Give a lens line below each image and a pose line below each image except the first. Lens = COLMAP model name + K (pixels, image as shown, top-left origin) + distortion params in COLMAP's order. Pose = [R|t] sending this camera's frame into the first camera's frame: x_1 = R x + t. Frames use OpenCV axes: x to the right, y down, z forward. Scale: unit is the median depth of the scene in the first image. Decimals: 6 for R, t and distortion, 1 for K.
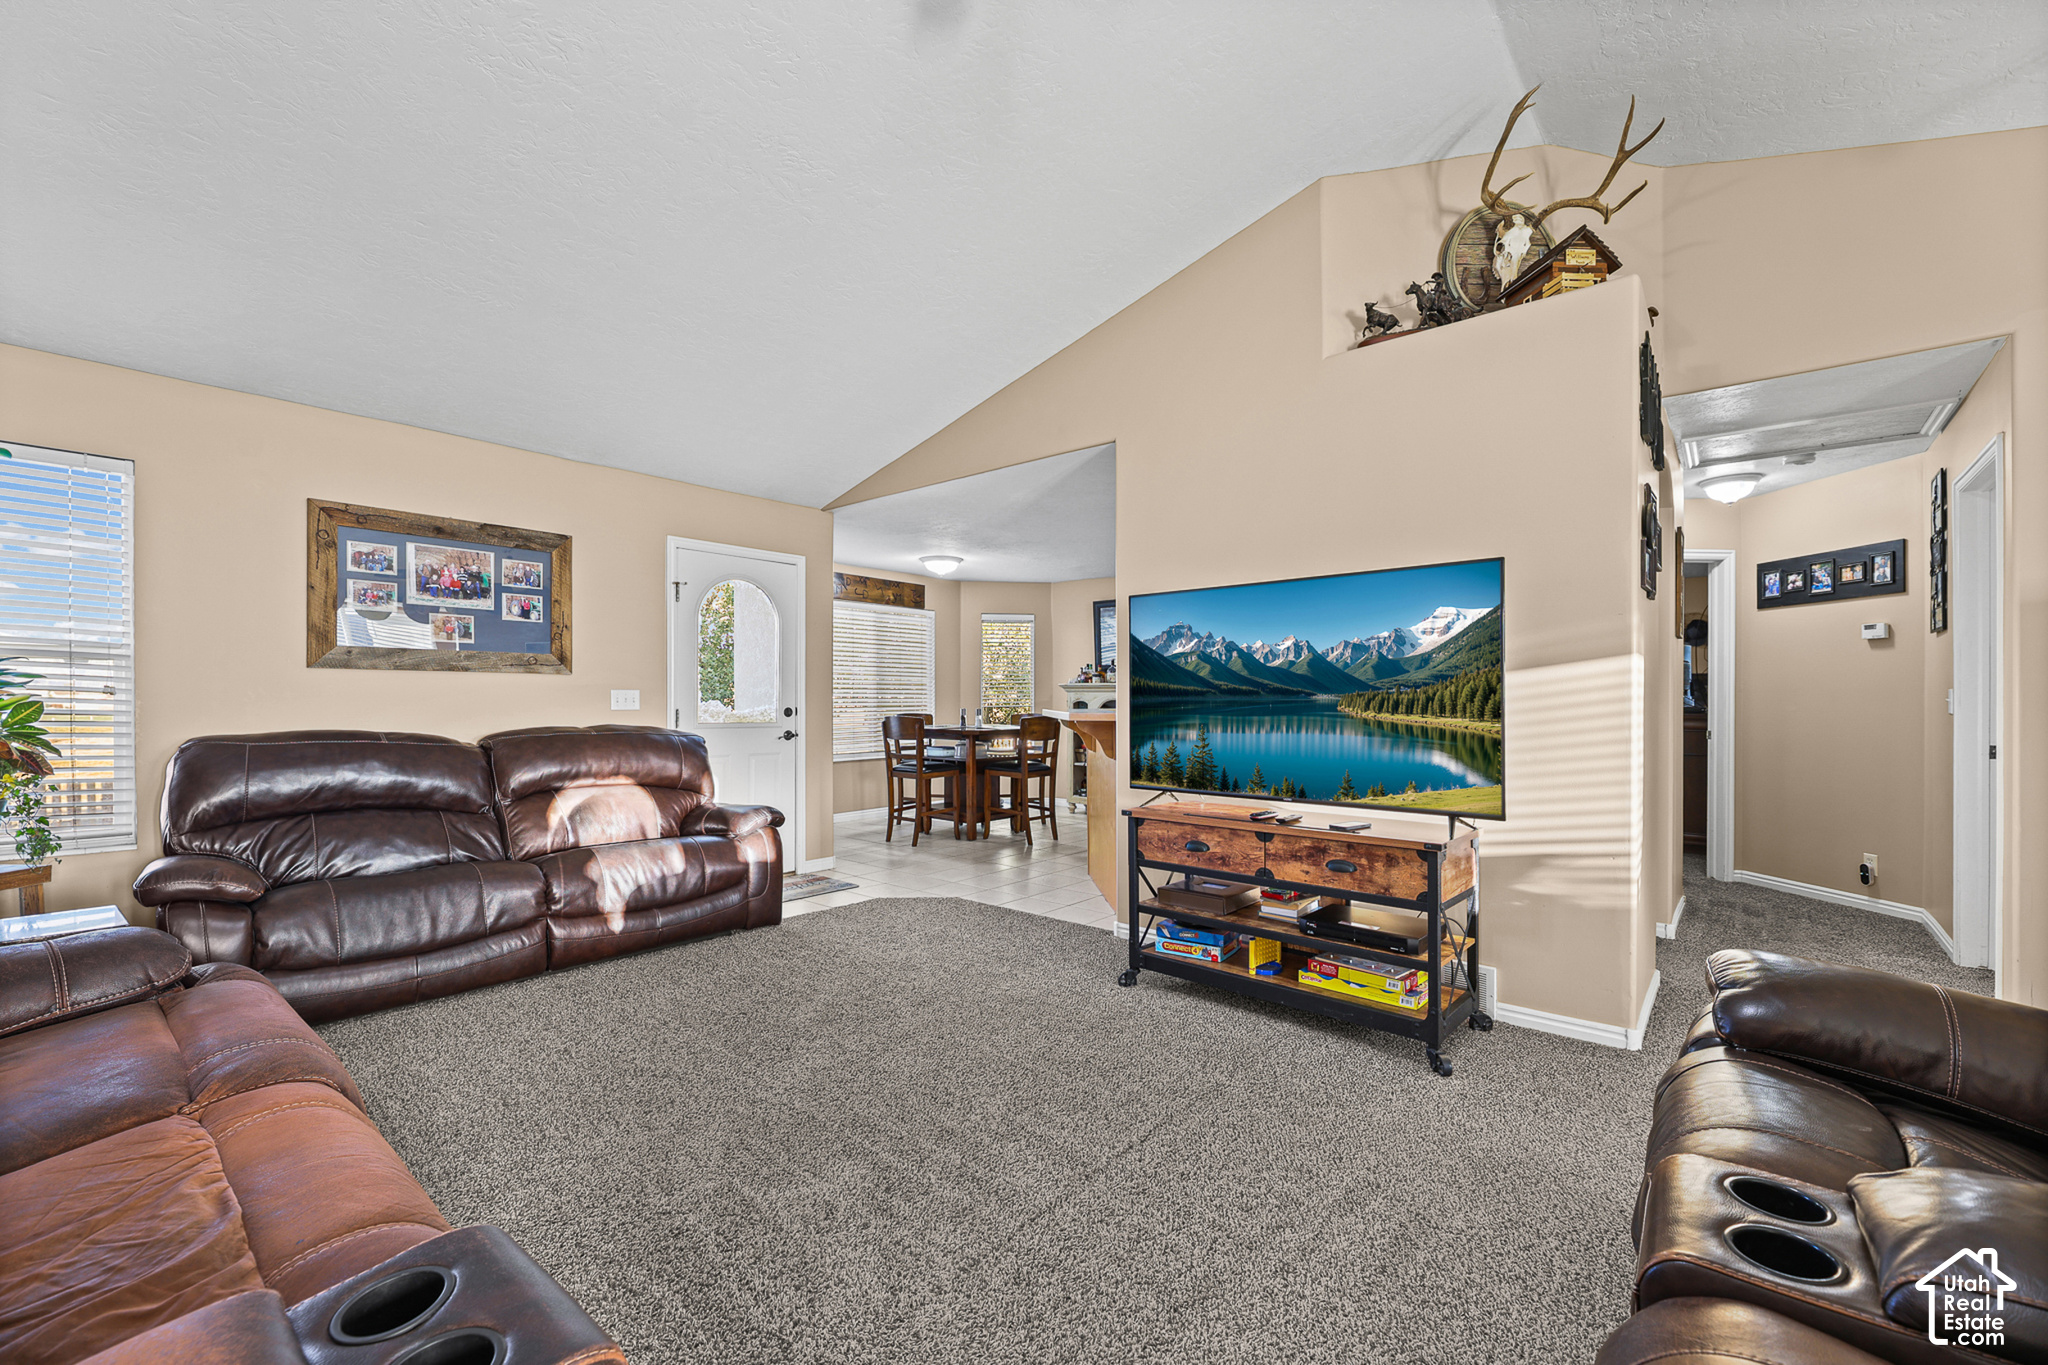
lens RADIAL K [[850.8, 0, 1036.4], [0, 850.8, 664.4], [0, 0, 1]] dist [-0.000525, -0.000941]
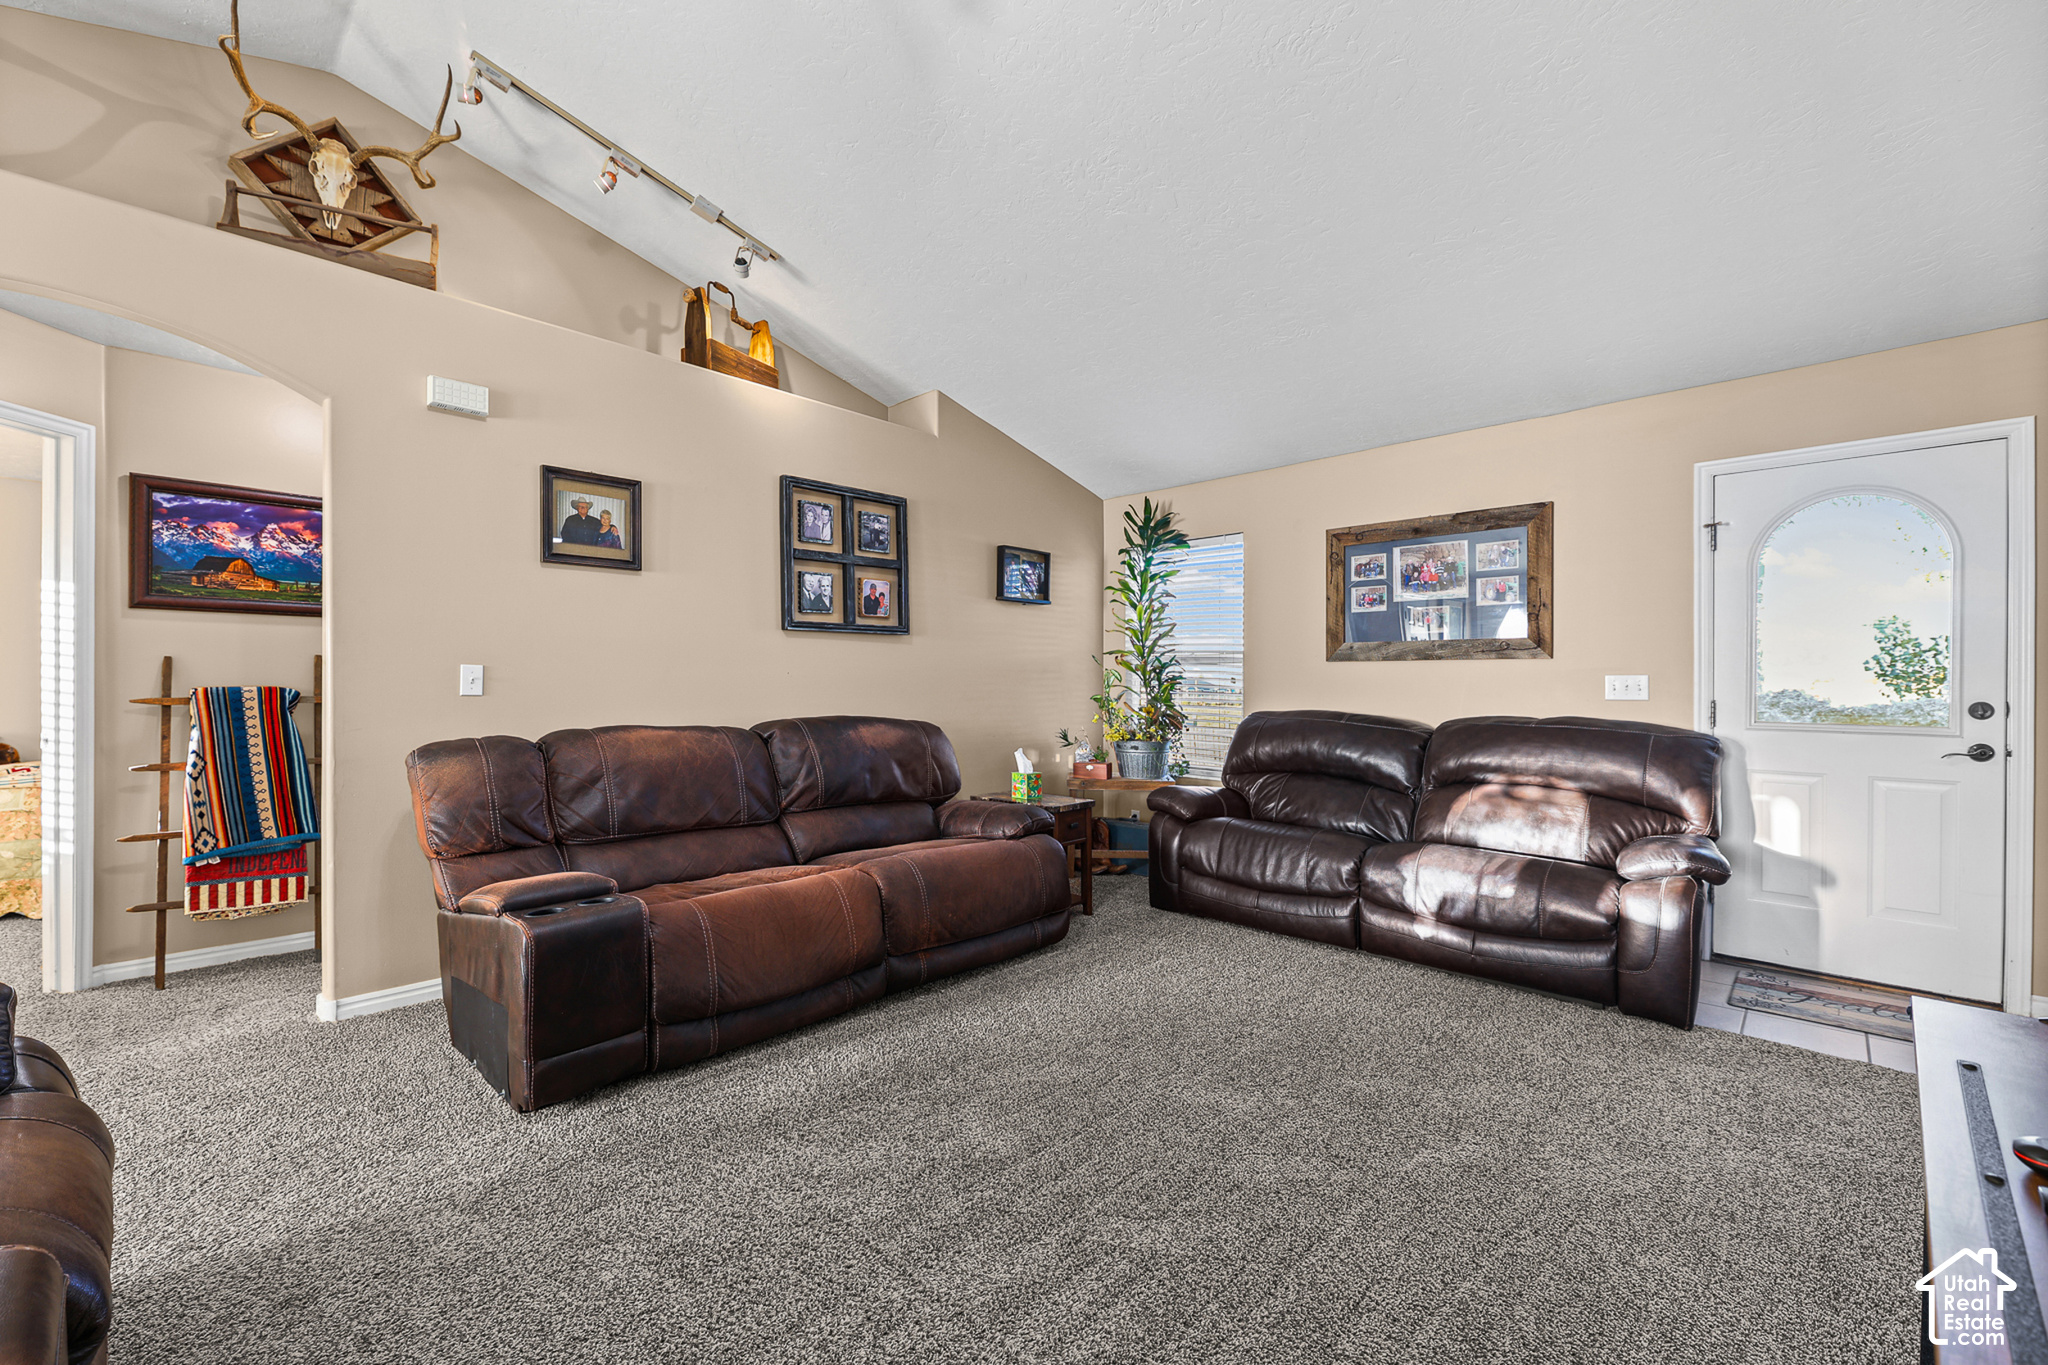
lens RADIAL K [[850.8, 0, 1010.0], [0, 850.8, 663.6], [0, 0, 1]] dist [-0.000525, -0.000941]
pose [[-0.080095, -0.023620, -0.996507, 0.430714], [0.041672, 0.998766, -0.027023, 0.020021], [0.995916, -0.043691, -0.079012, 0.579776]]
